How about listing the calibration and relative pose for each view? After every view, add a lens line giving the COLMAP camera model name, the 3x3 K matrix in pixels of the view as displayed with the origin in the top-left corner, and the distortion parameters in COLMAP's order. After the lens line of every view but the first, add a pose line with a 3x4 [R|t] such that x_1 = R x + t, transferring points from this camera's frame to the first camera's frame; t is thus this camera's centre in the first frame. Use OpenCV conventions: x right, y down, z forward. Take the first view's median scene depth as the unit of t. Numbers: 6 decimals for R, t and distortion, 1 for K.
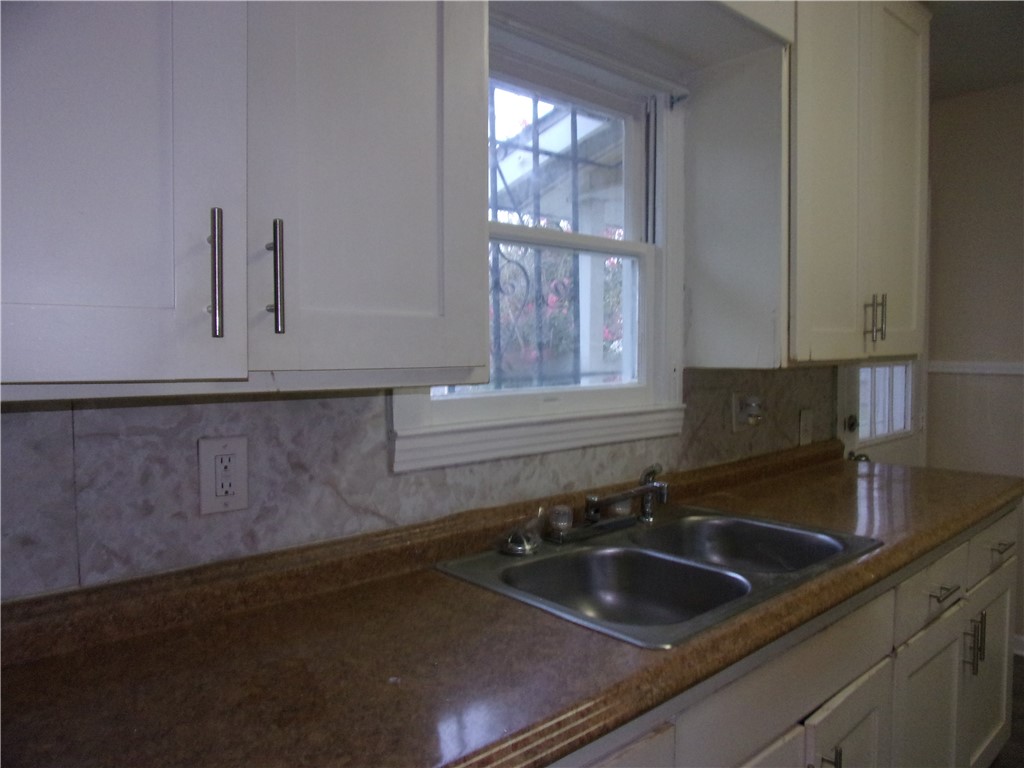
lens RADIAL K [[724.9, 0, 516.6], [0, 724.9, 388.6], [0, 0, 1]] dist [-0.040231, 0.008109]
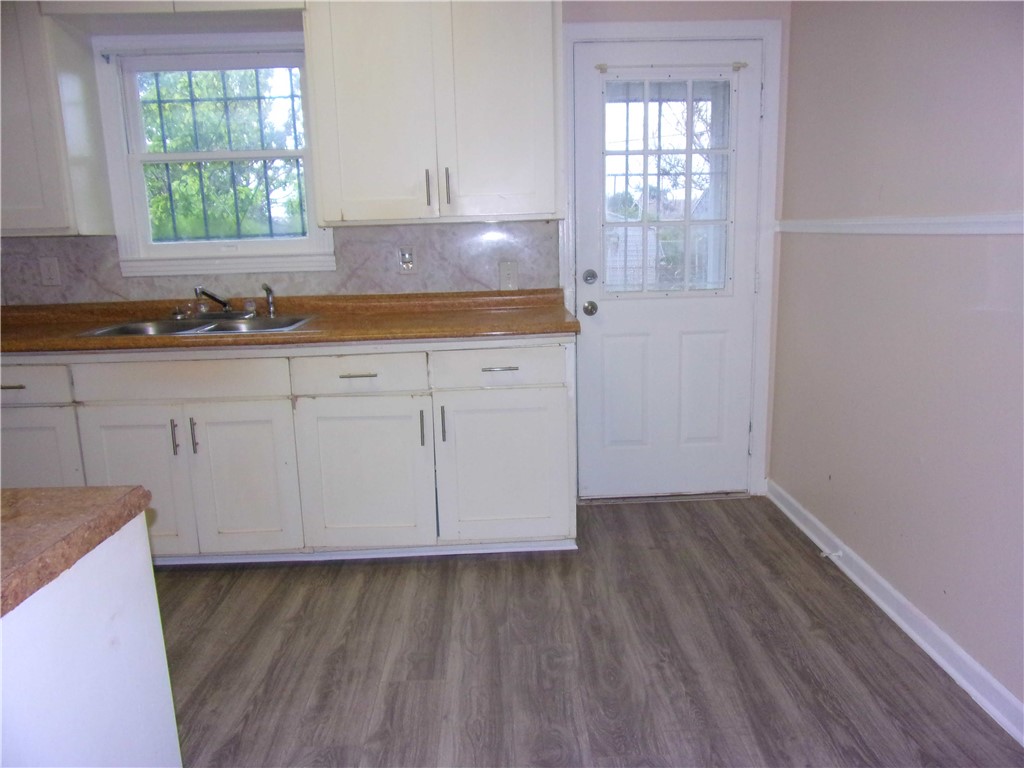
lens RADIAL K [[724.9, 0, 518.1], [0, 724.9, 386.2], [0, 0, 1]] dist [-0.040231, 0.008109]
pose [[0.764490, 0.117914, -0.633759, 1.632476], [-0.016688, 0.986419, 0.163398, 0.048754], [0.644419, -0.114340, 0.756076, 0.043984]]
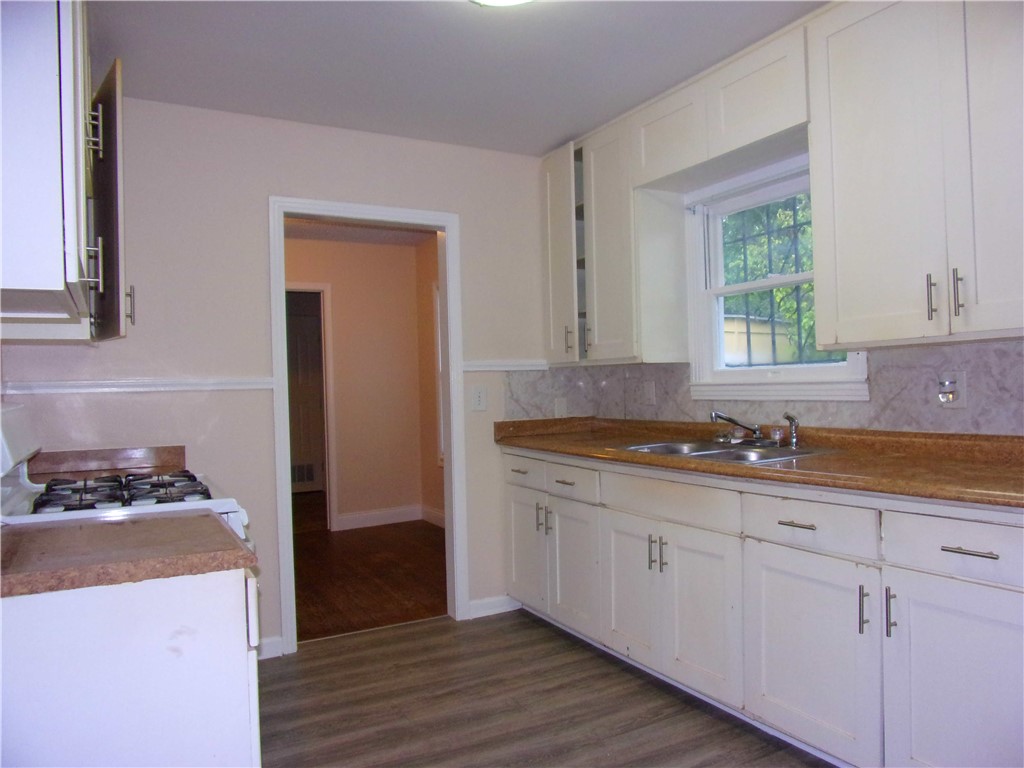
lens RADIAL K [[724.9, 0, 516.6], [0, 724.9, 386.6], [0, 0, 1]] dist [-0.040231, 0.008109]
pose [[-0.217620, 0.013770, -0.975936, 1.739174], [-0.024807, 0.999499, 0.019634, 0.027154], [0.975718, 0.028482, -0.217170, 0.690263]]
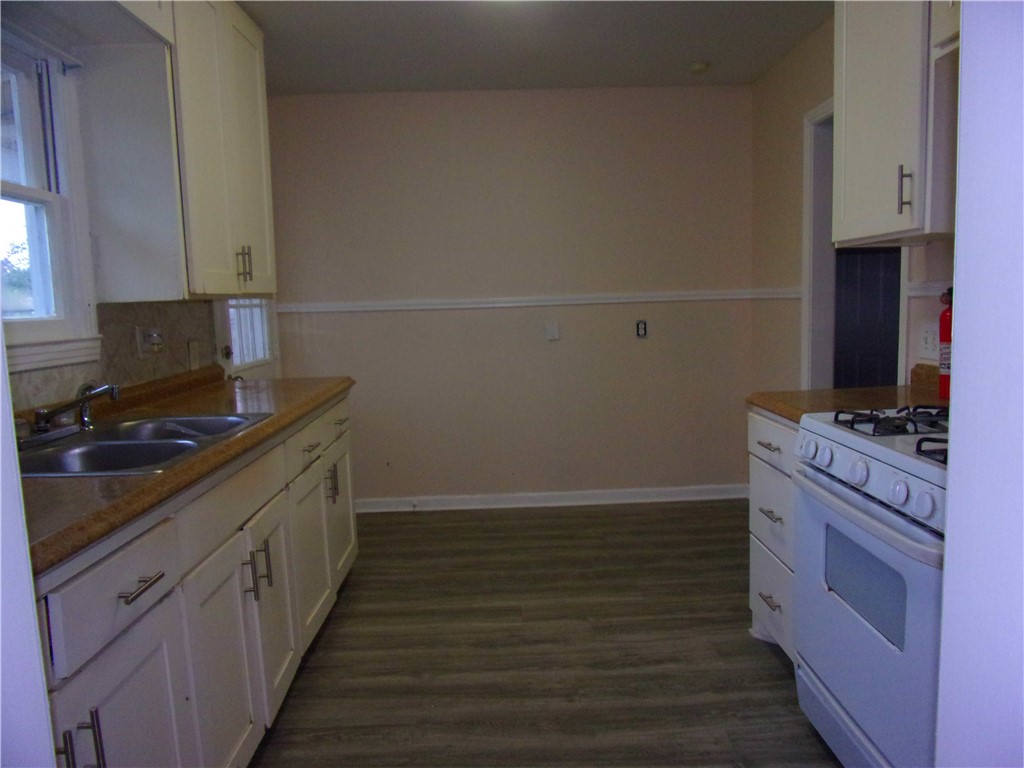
lens RADIAL K [[724.9, 0, 516.6], [0, 724.9, 389.7], [0, 0, 1]] dist [-0.040231, 0.008109]
pose [[0.651530, -0.105855, 0.751201, -0.219330], [0.066709, 0.994375, 0.082265, 0.063238], [-0.755684, -0.003486, 0.654927, -0.281912]]
